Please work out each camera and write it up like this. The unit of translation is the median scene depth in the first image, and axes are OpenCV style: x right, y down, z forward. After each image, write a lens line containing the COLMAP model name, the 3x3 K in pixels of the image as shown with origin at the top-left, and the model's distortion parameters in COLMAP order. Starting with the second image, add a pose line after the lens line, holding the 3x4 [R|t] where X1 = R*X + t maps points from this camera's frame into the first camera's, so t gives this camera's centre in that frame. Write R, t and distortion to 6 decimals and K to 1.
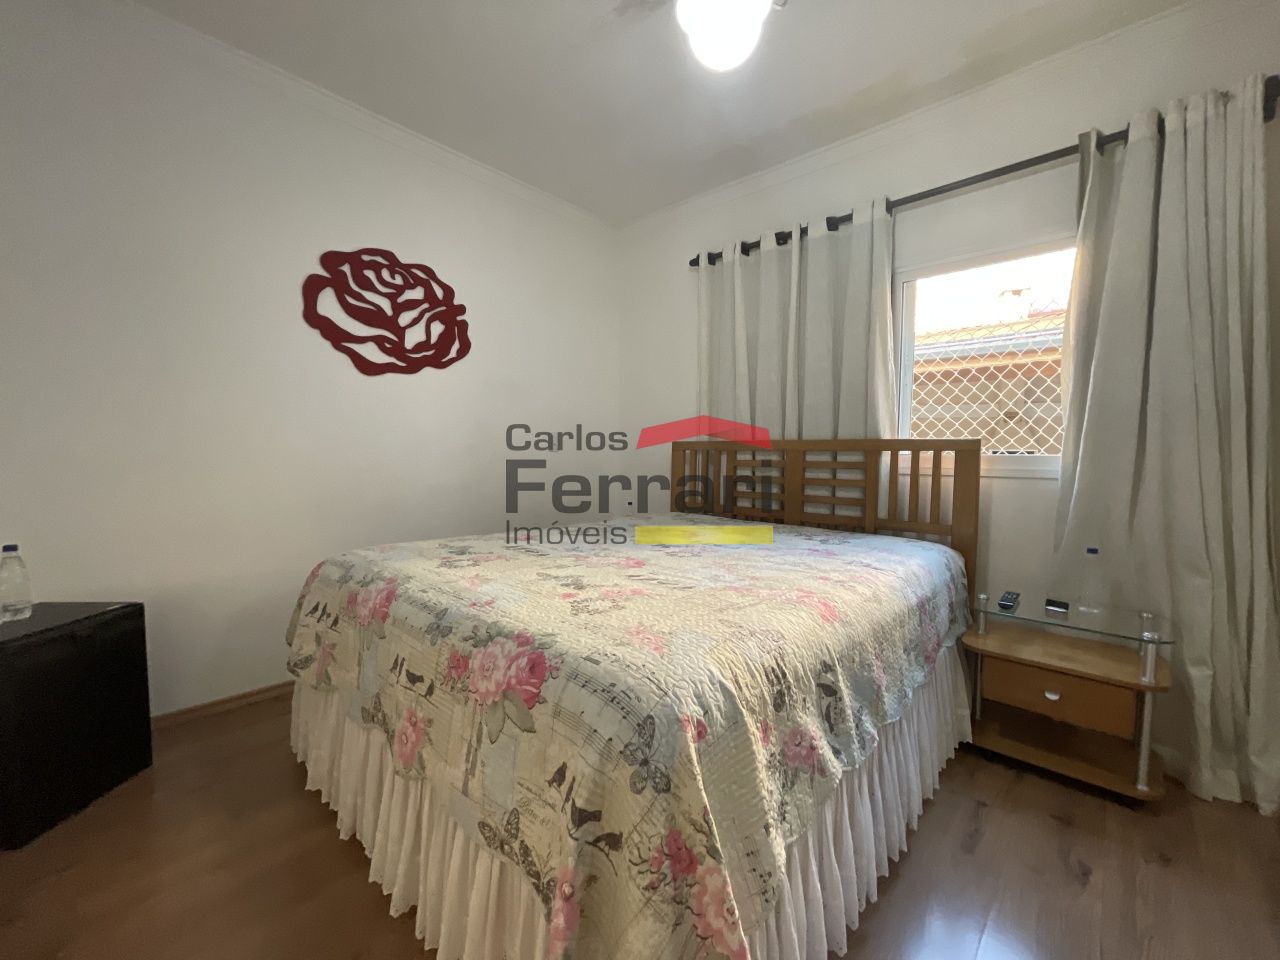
lens RADIAL K [[516.9, 0, 635.8], [0, 516.9, 476.7], [0, 0, 1]] dist [0.002104, 0.000449]
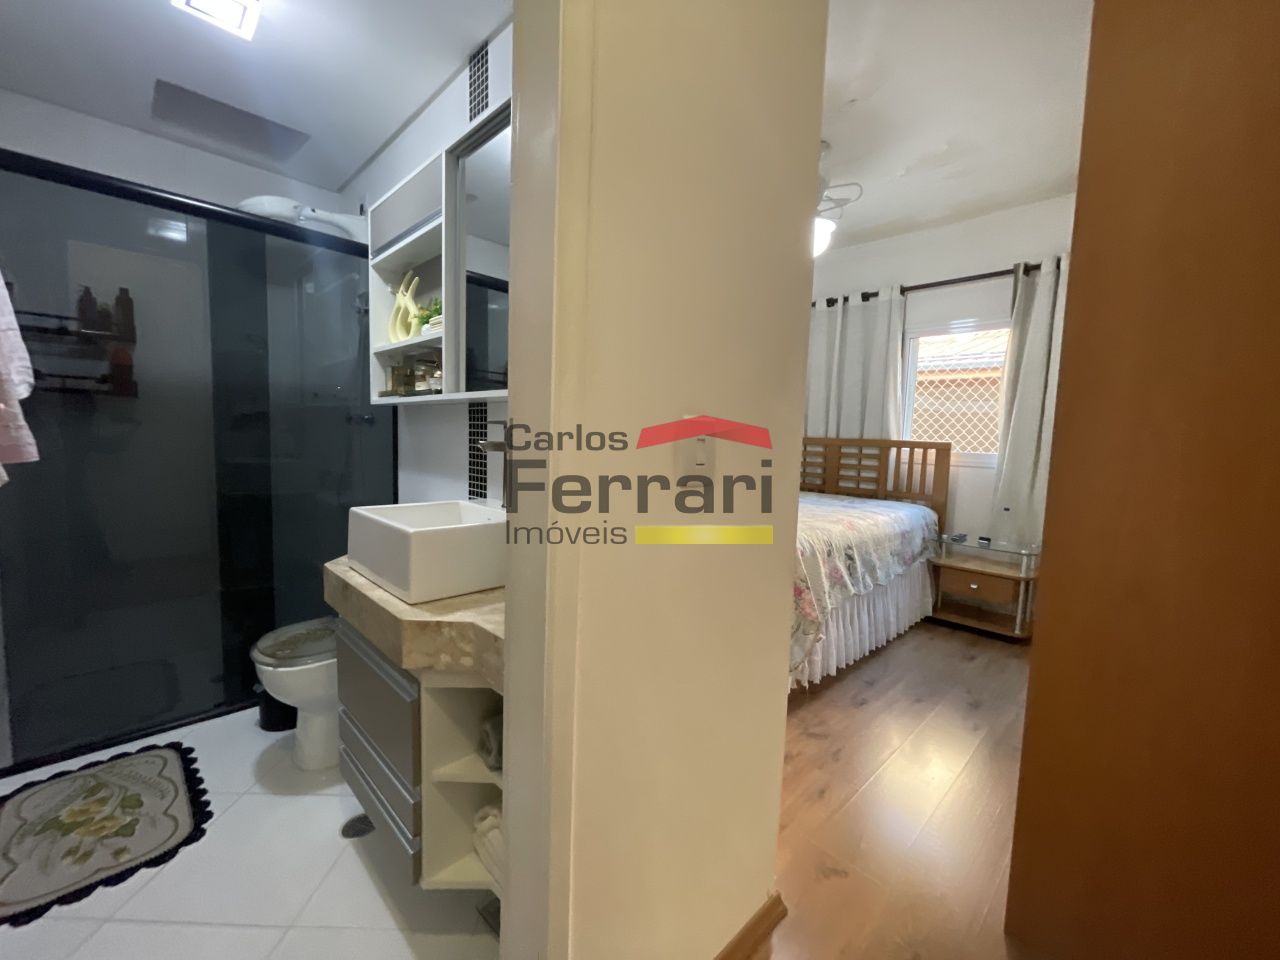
lens RADIAL K [[521.3, 0, 640.0], [0, 521.3, 480.0], [0, 0, 1]] dist [0.000189, -0.000100]
pose [[0.998817, 0.025096, -0.041649, -0.293144], [-0.023375, 0.998874, 0.041291, 0.001295], [0.042638, -0.040268, 0.998279, -0.833688]]
